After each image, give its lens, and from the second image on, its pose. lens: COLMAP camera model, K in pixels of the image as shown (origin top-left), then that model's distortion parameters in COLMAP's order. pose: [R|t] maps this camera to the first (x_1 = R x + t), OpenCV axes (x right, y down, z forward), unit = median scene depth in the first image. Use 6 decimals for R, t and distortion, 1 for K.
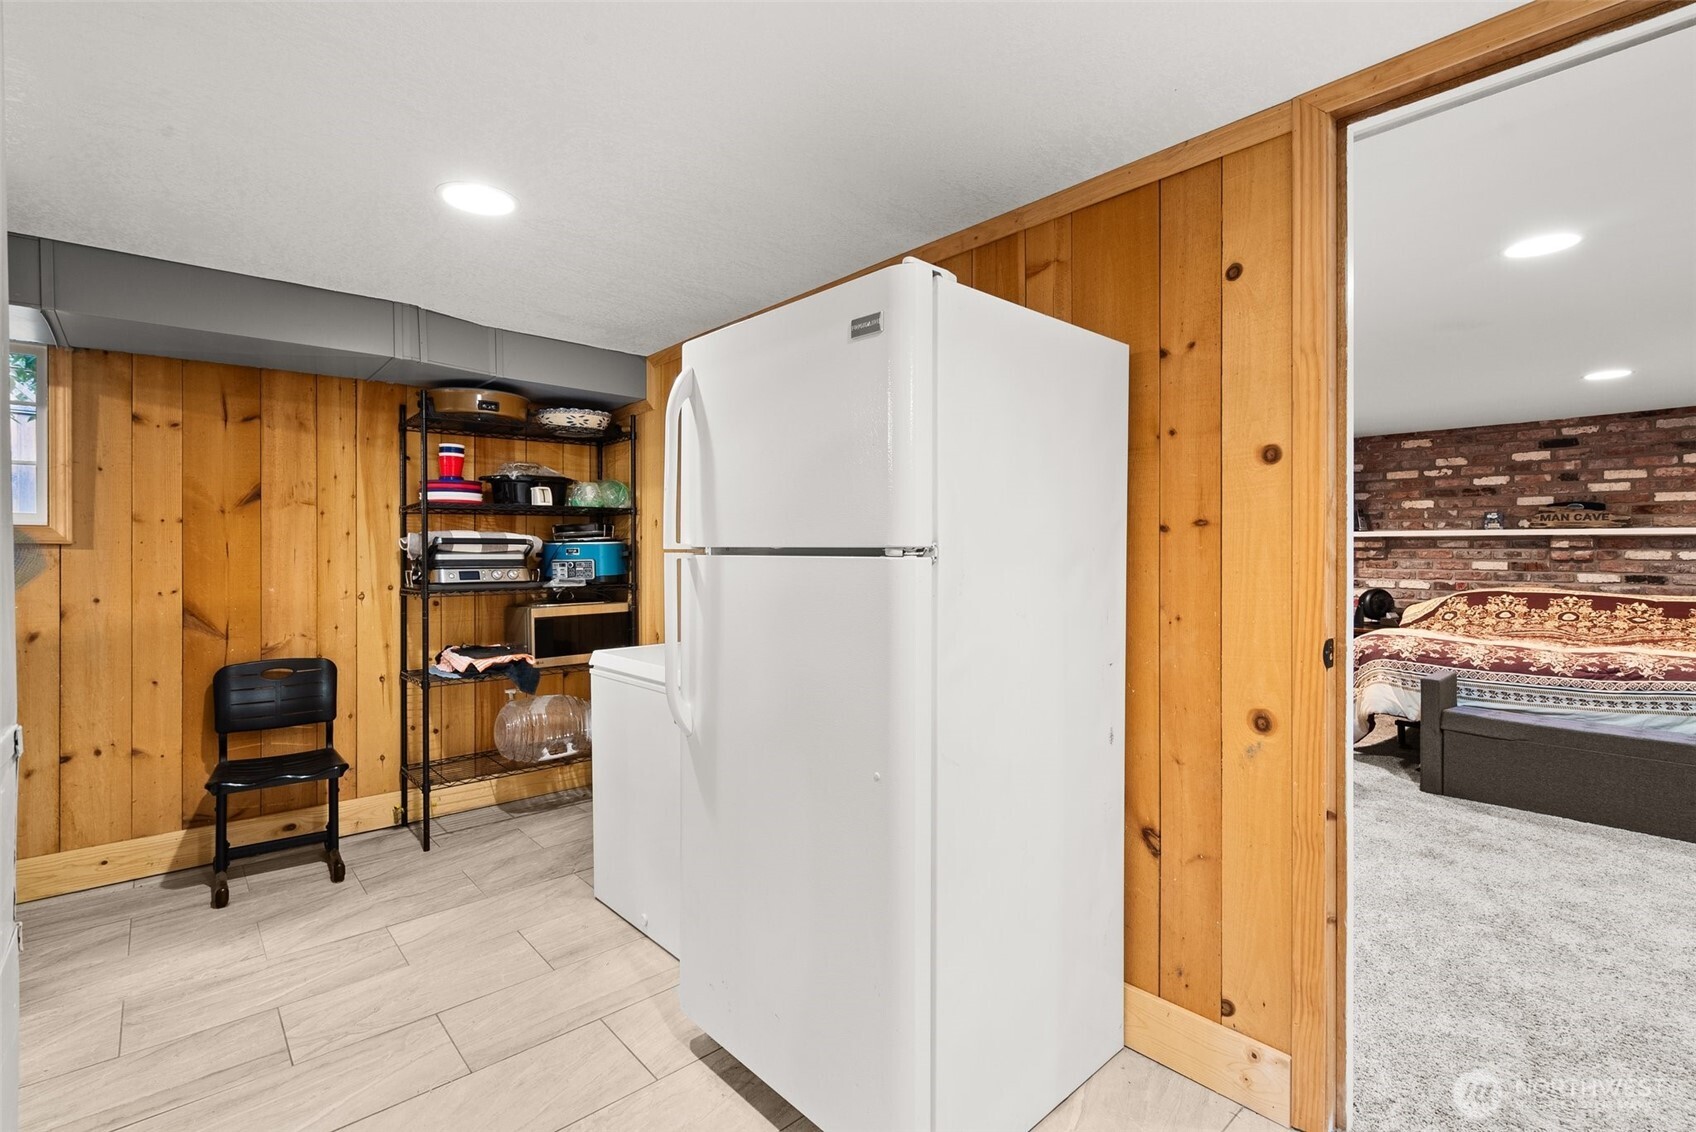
lens RADIAL K [[778.3, 0, 848.8], [0, 778.3, 553.0], [0, 0, 1]] dist [-0.001697, 0.002165]
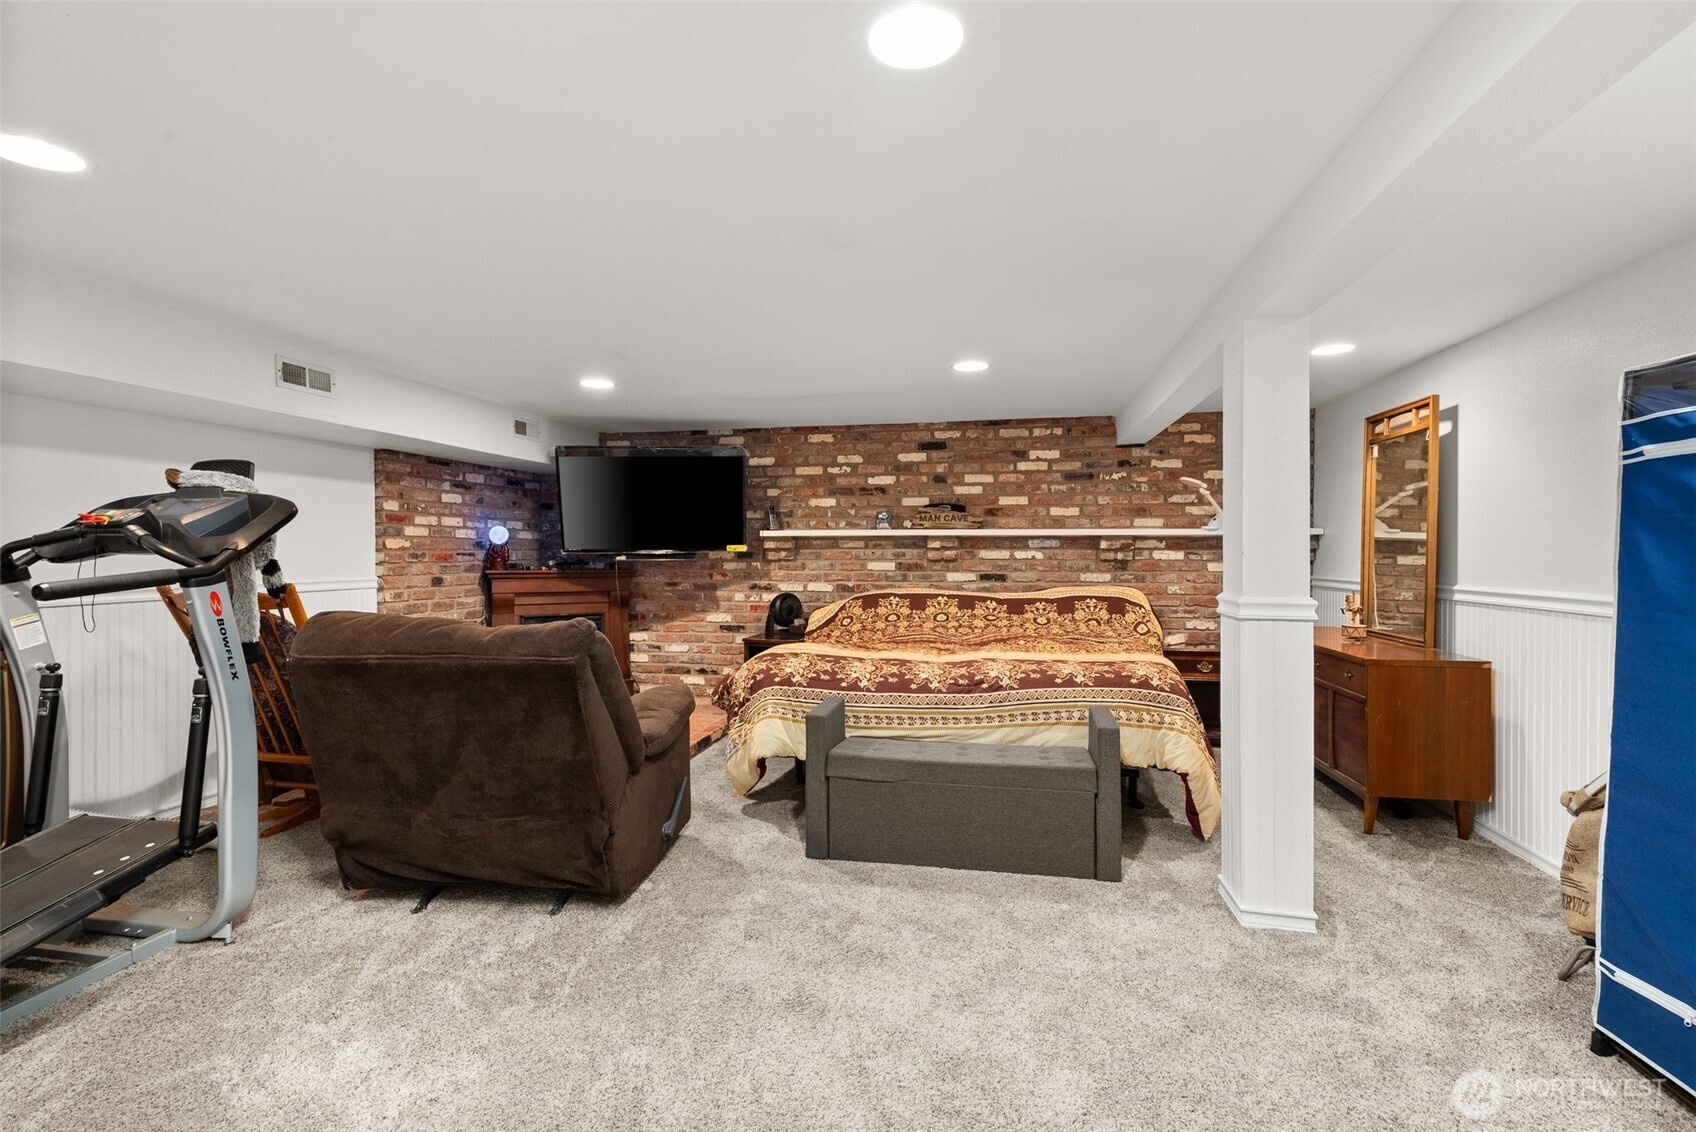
lens RADIAL K [[778.3, 0, 848.8], [0, 778.3, 553.0], [0, 0, 1]] dist [-0.001697, 0.002165]
pose [[0.805373, -0.005723, 0.592740, 0.222490], [0.006217, 0.999980, 0.001208, -0.002057], [-0.592735, 0.002712, 0.805393, 0.248306]]
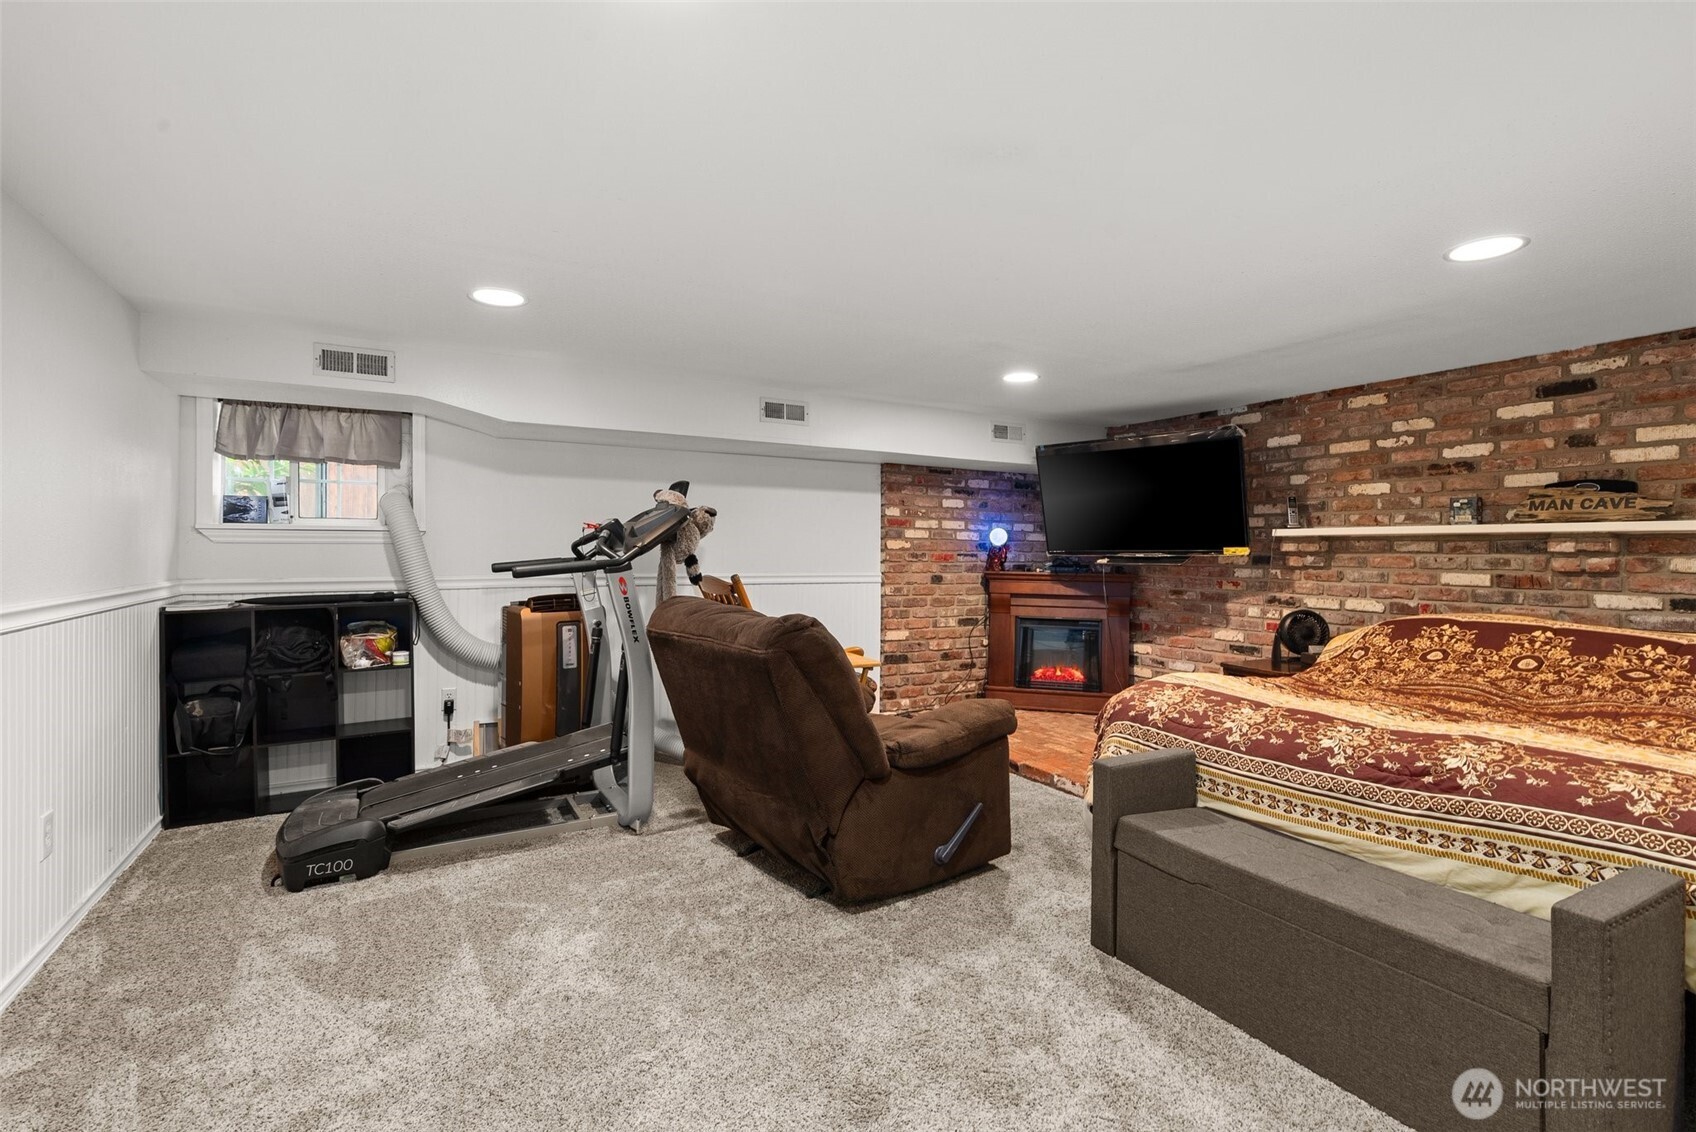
lens RADIAL K [[778.3, 0, 848.8], [0, 778.3, 553.0], [0, 0, 1]] dist [-0.001697, 0.002165]
pose [[0.975249, 0.006555, -0.221010, 0.497916], [-0.007675, 0.999962, -0.004207, 0.000695], [0.220974, 0.005799, 0.975262, 0.259763]]
